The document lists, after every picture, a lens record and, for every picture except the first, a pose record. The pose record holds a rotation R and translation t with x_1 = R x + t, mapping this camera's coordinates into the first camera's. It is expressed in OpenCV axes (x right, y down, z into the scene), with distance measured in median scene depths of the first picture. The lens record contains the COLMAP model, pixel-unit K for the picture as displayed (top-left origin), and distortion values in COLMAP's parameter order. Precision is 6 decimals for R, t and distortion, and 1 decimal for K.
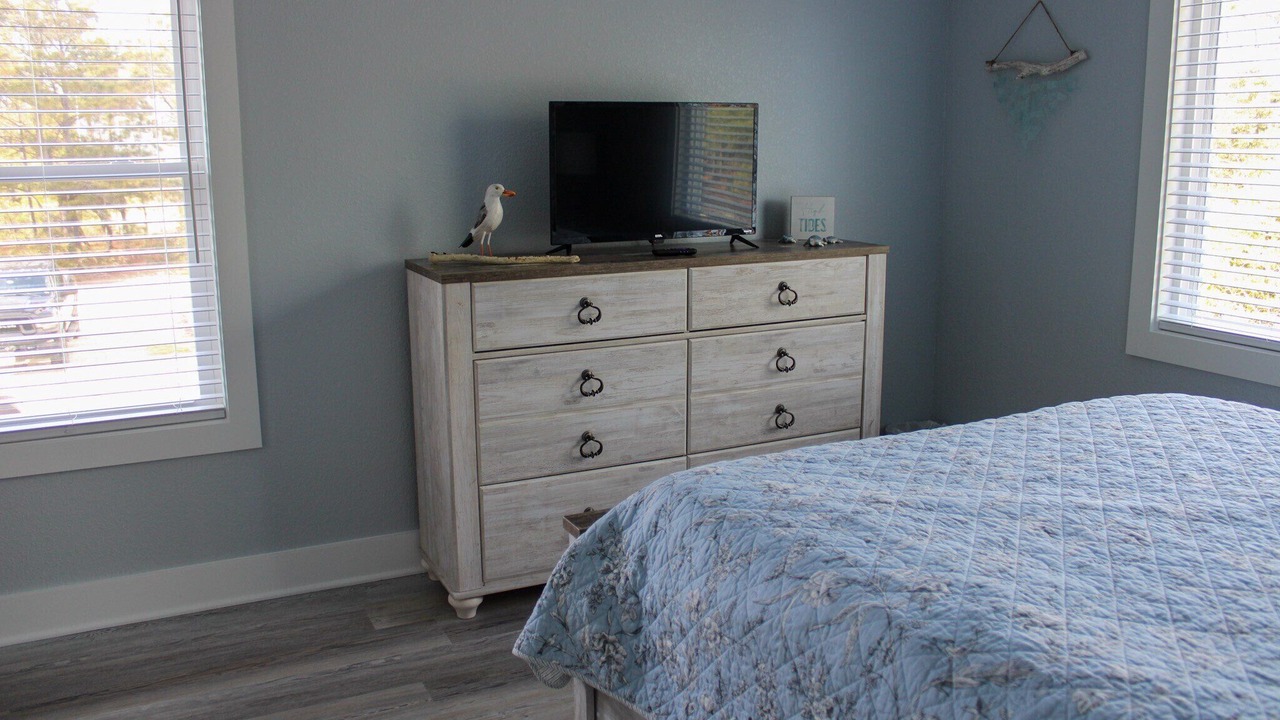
lens RADIAL K [[1063.0, 0, 640.0], [0, 1063.0, 360.0], [0, 0, 1]] dist [-0.156786, 0.137350]
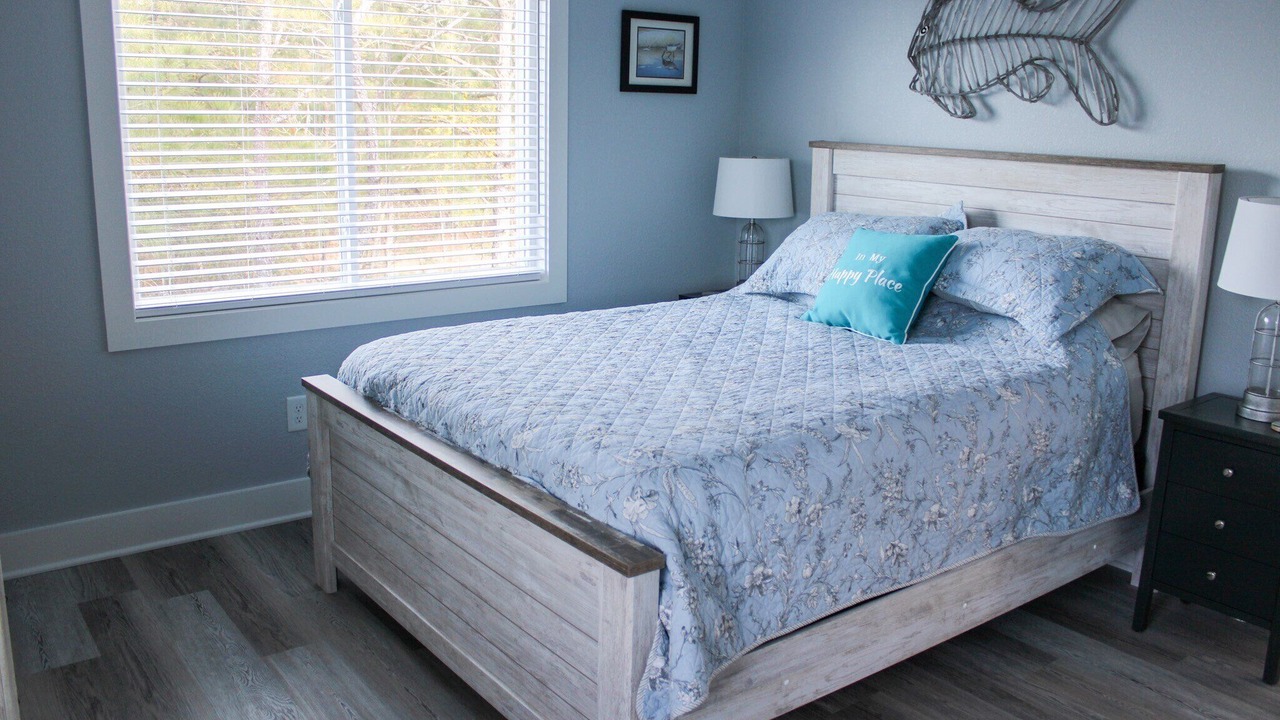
lens RADIAL K [[1063.0, 0, 640.0], [0, 1063.0, 360.0], [0, 0, 1]] dist [-0.156786, 0.137350]
pose [[-0.190052, -0.213628, 0.958250, -1.137995], [0.184177, 0.950953, 0.248529, -0.304049], [-0.964344, 0.223721, -0.141386, 1.361738]]
